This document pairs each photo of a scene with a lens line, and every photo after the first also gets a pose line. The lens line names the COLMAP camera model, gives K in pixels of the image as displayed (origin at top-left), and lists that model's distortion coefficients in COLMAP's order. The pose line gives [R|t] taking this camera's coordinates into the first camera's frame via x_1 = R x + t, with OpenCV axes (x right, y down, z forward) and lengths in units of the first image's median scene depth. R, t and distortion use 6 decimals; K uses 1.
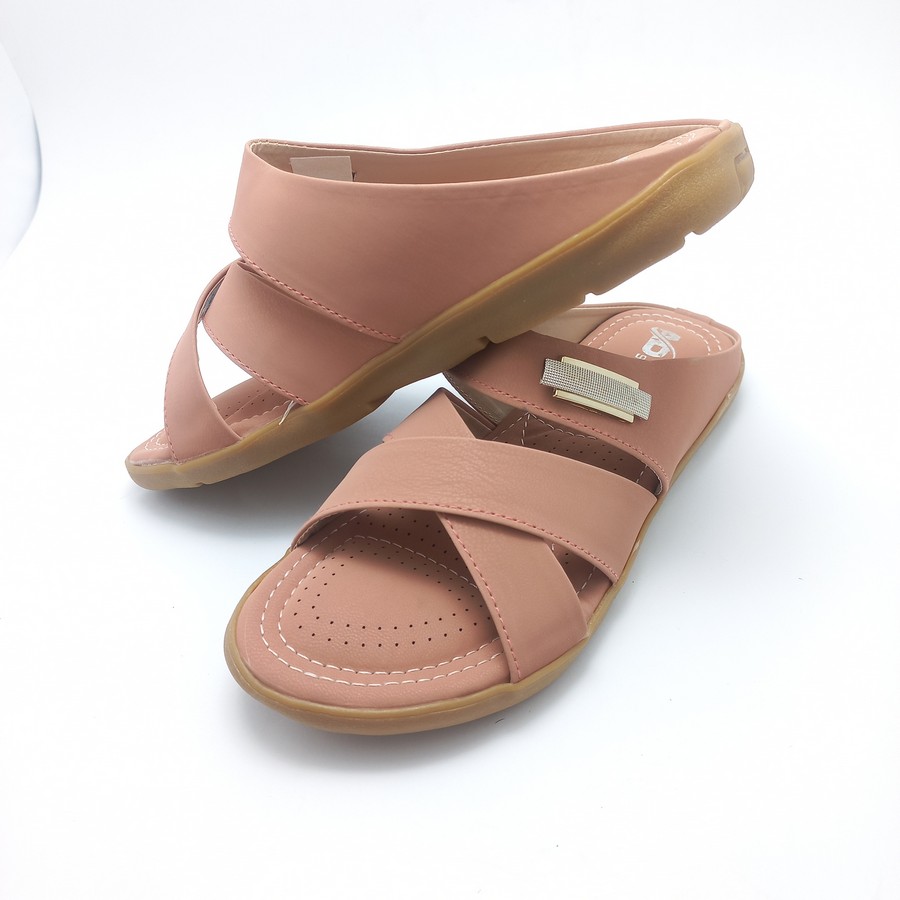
lens RADIAL K [[886.6, 0, 454.8], [0, 886.6, 452.2], [0, 0, 1]] dist [0.106433, 0.000000]
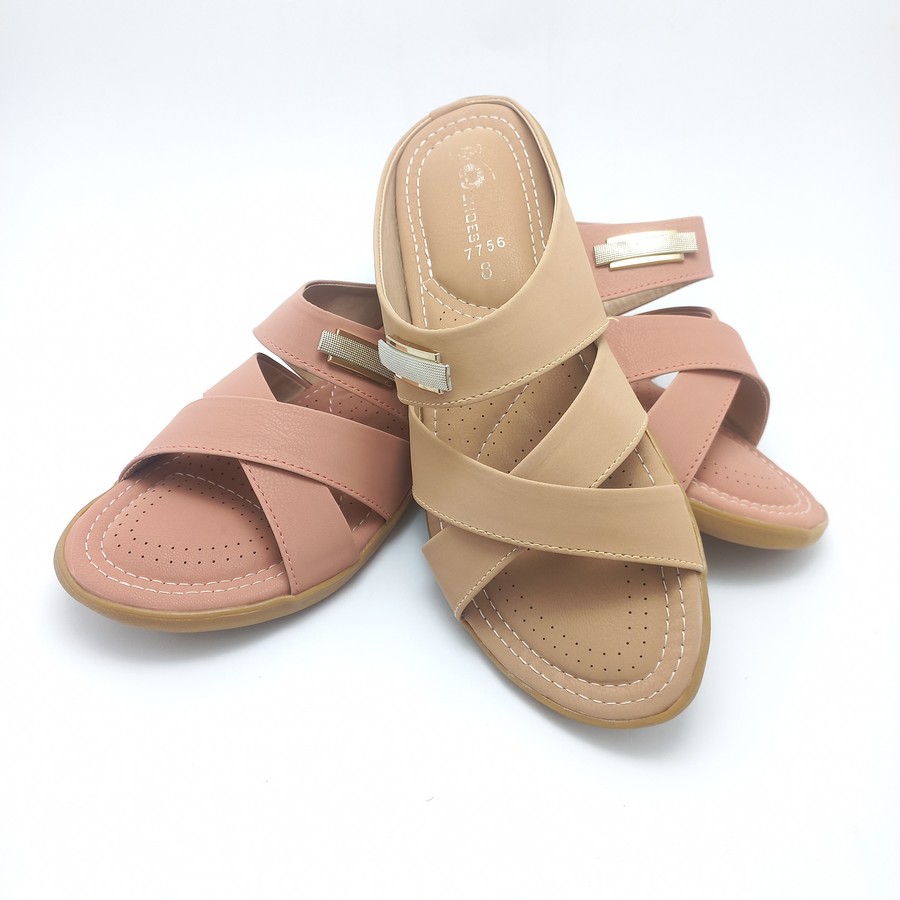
lens RADIAL K [[886.6, 0, 450.9], [0, 886.6, 446.6], [0, 0, 1]] dist [0.106433, 0.000000]
pose [[0.991046, 0.054704, 0.121802, 0.119222], [-0.063120, 0.995798, 0.066344, -0.050022], [-0.117660, -0.073438, 0.990335, -0.265074]]
